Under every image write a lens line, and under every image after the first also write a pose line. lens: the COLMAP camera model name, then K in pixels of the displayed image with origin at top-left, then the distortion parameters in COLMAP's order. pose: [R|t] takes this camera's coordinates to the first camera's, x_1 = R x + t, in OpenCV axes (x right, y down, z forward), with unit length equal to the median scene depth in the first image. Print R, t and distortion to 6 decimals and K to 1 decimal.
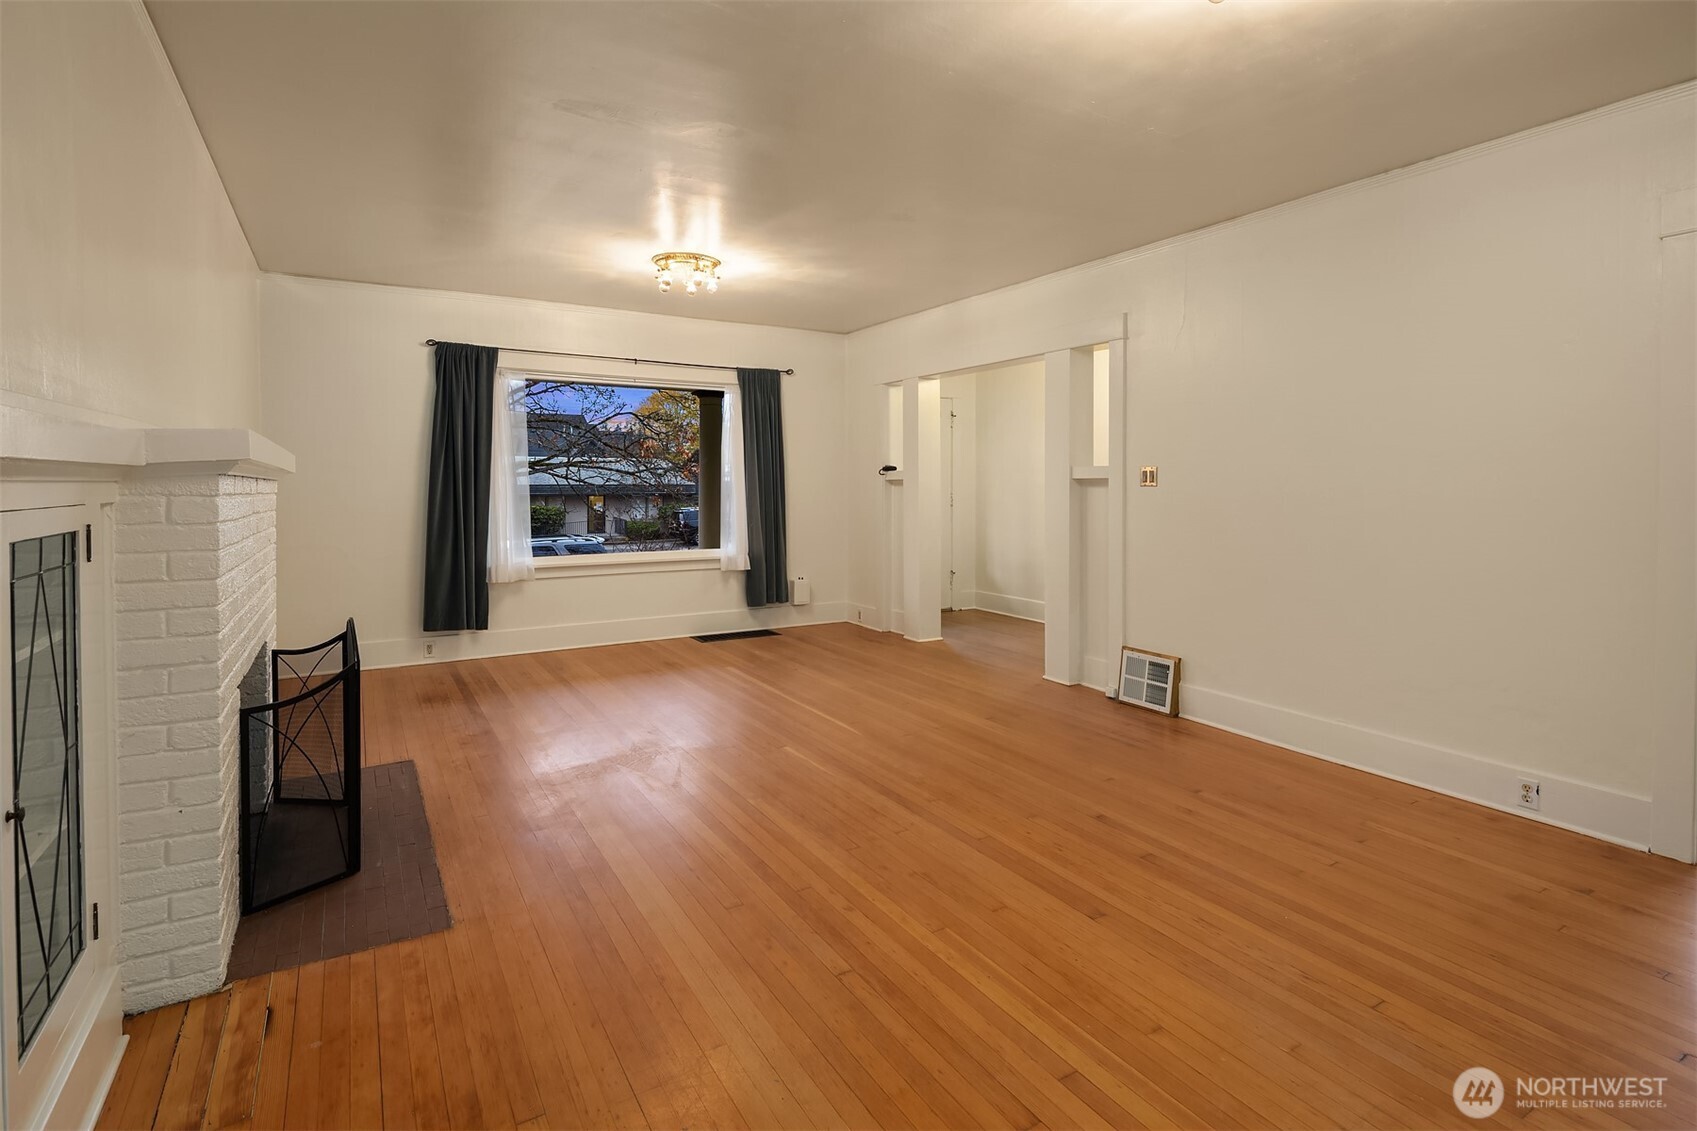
lens RADIAL K [[823.4, 0, 853.1], [0, 823.4, 491.6], [0, 0, 1]] dist [-0.001026, -0.000302]
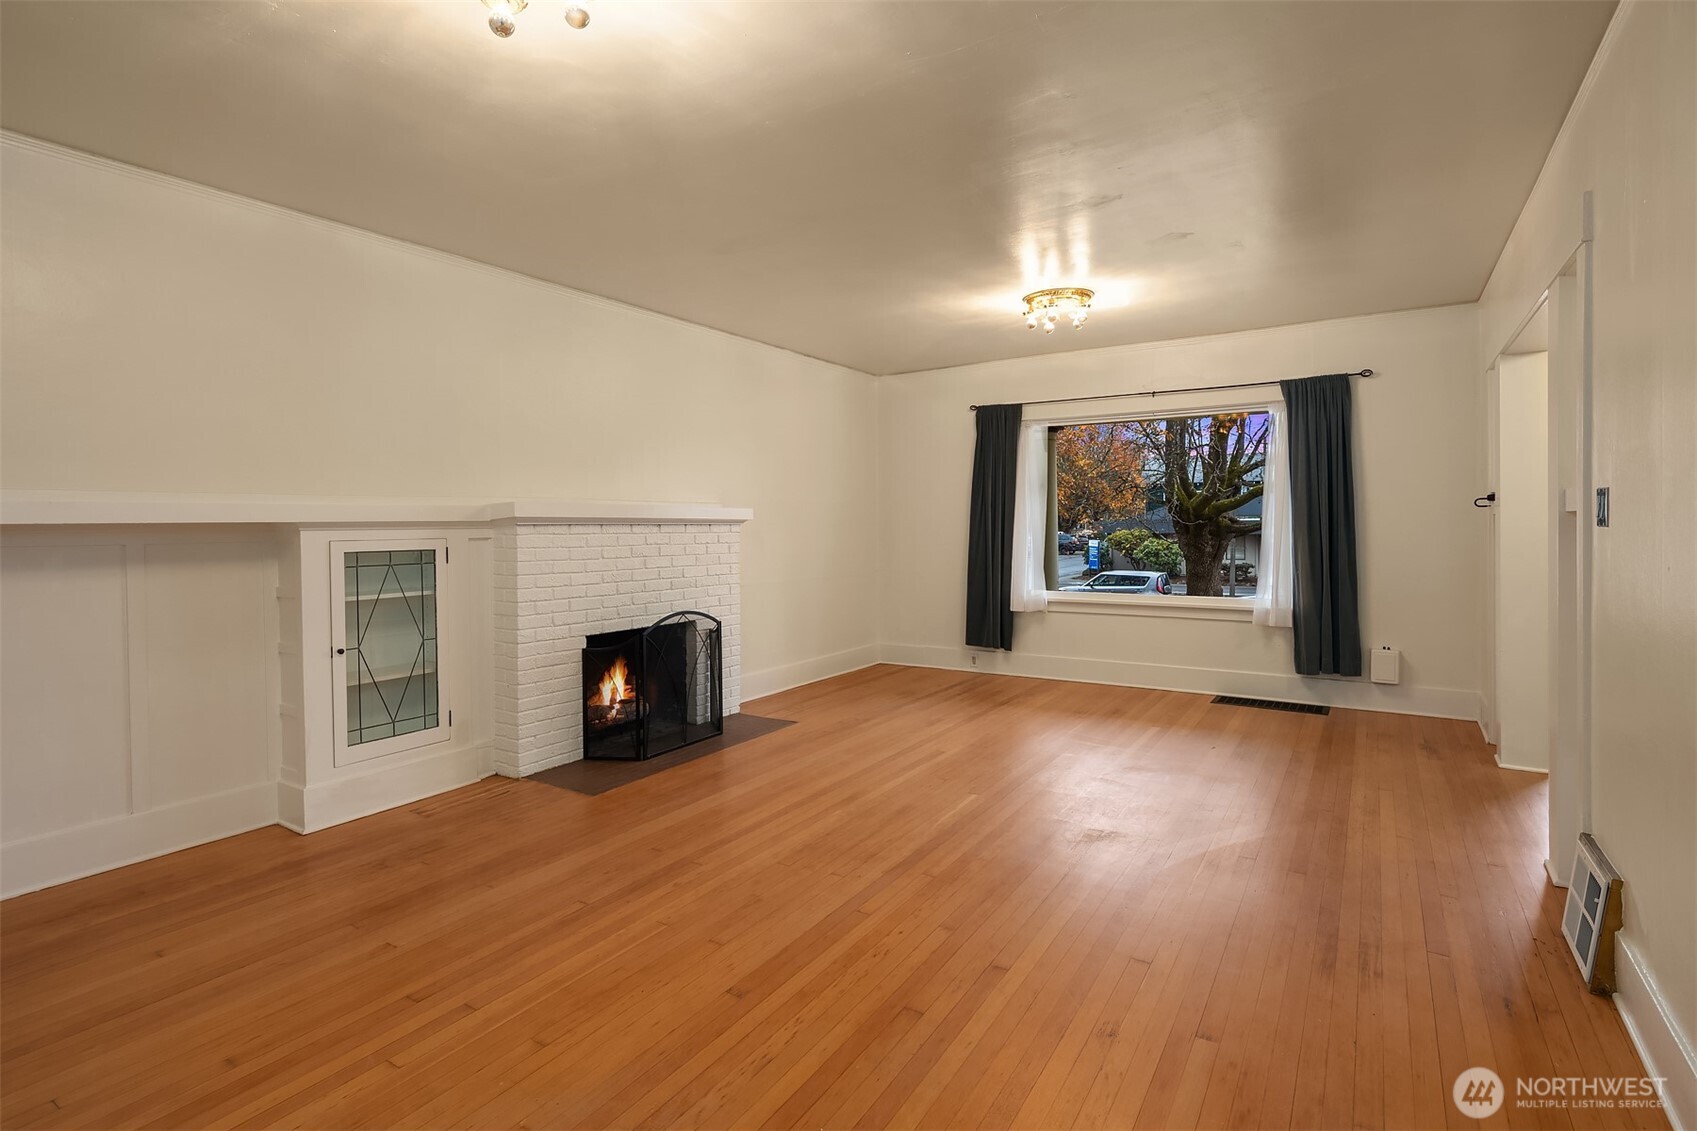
lens RADIAL K [[823.4, 0, 839.0], [0, 823.4, 531.3], [0, 0, 1]] dist [-0.001026, -0.000302]
pose [[0.436326, 0.004018, -0.899779, 0.820975], [0.000050, 0.999990, 0.004489, -0.007233], [0.899788, -0.002003, 0.436322, 0.486813]]
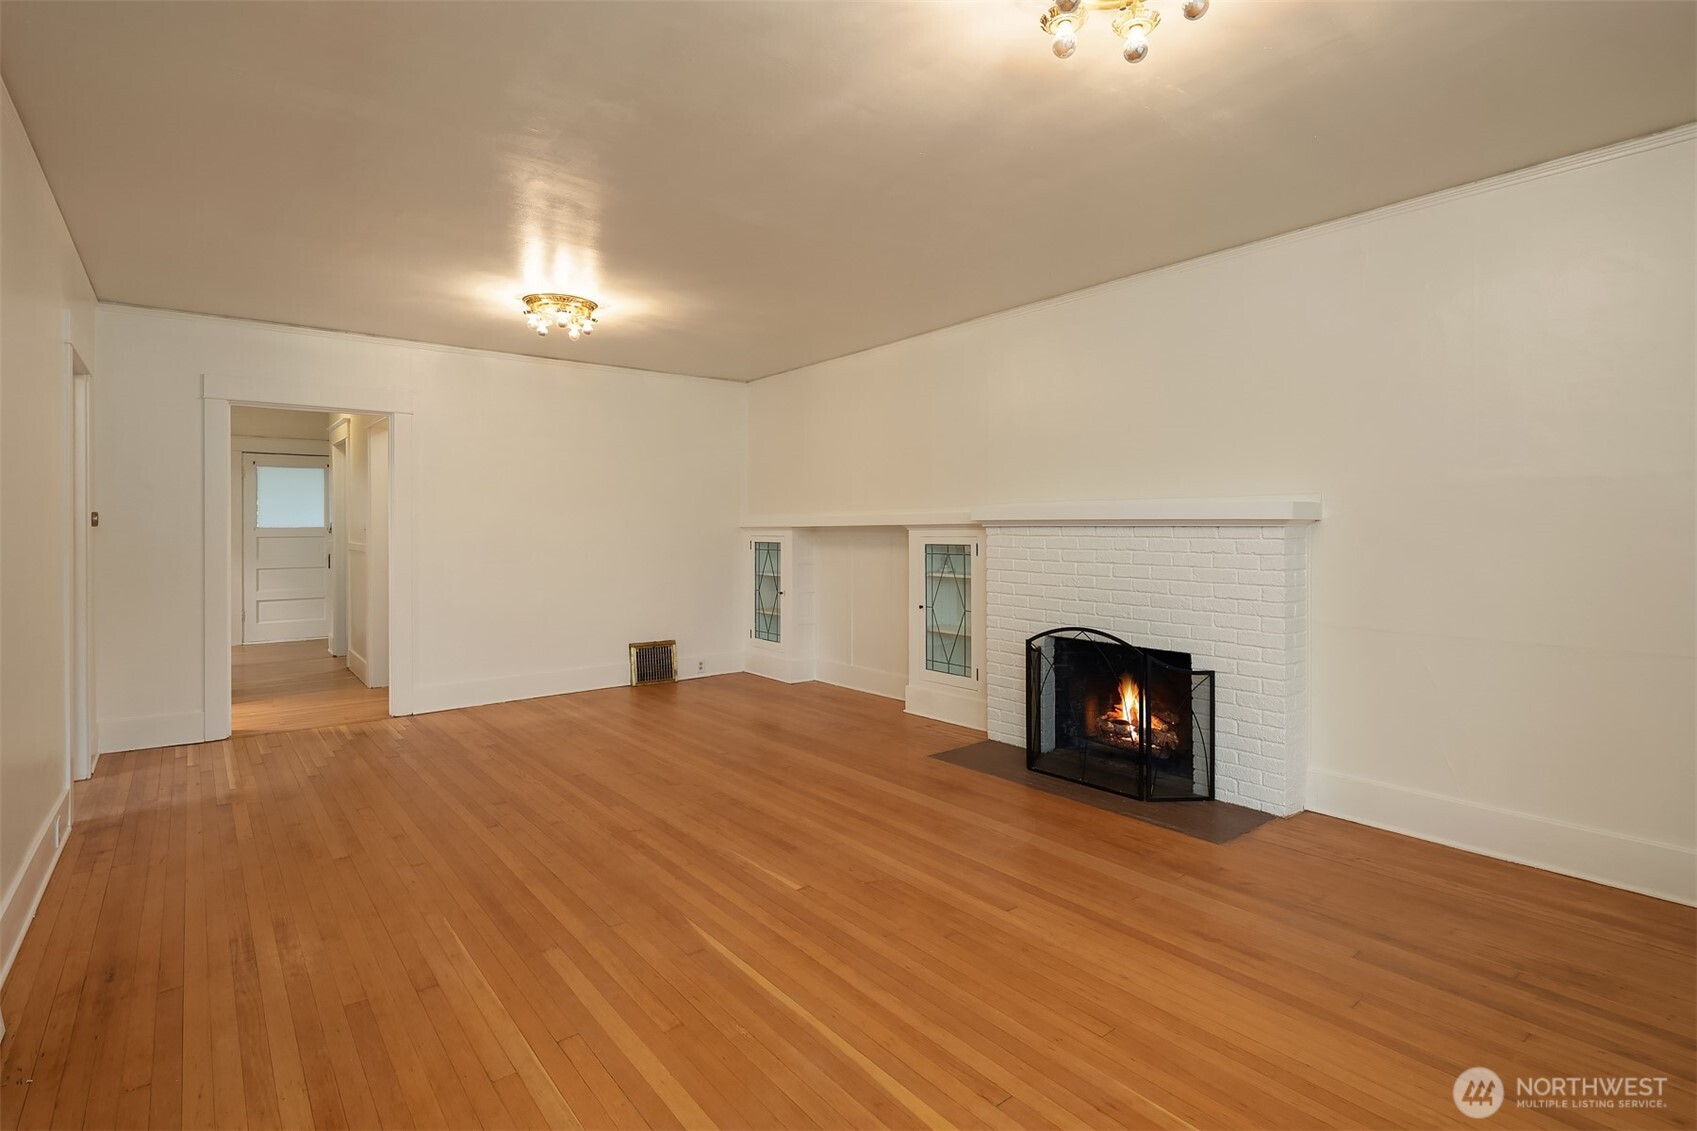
lens RADIAL K [[823.4, 0, 859.5], [0, 823.4, 528.9], [0, 0, 1]] dist [-0.001026, -0.000302]
pose [[-0.990426, 0.004265, -0.137979, -0.040310], [0.002719, 0.999931, 0.011391, -0.023888], [0.138018, 0.010907, -0.990370, 1.970357]]
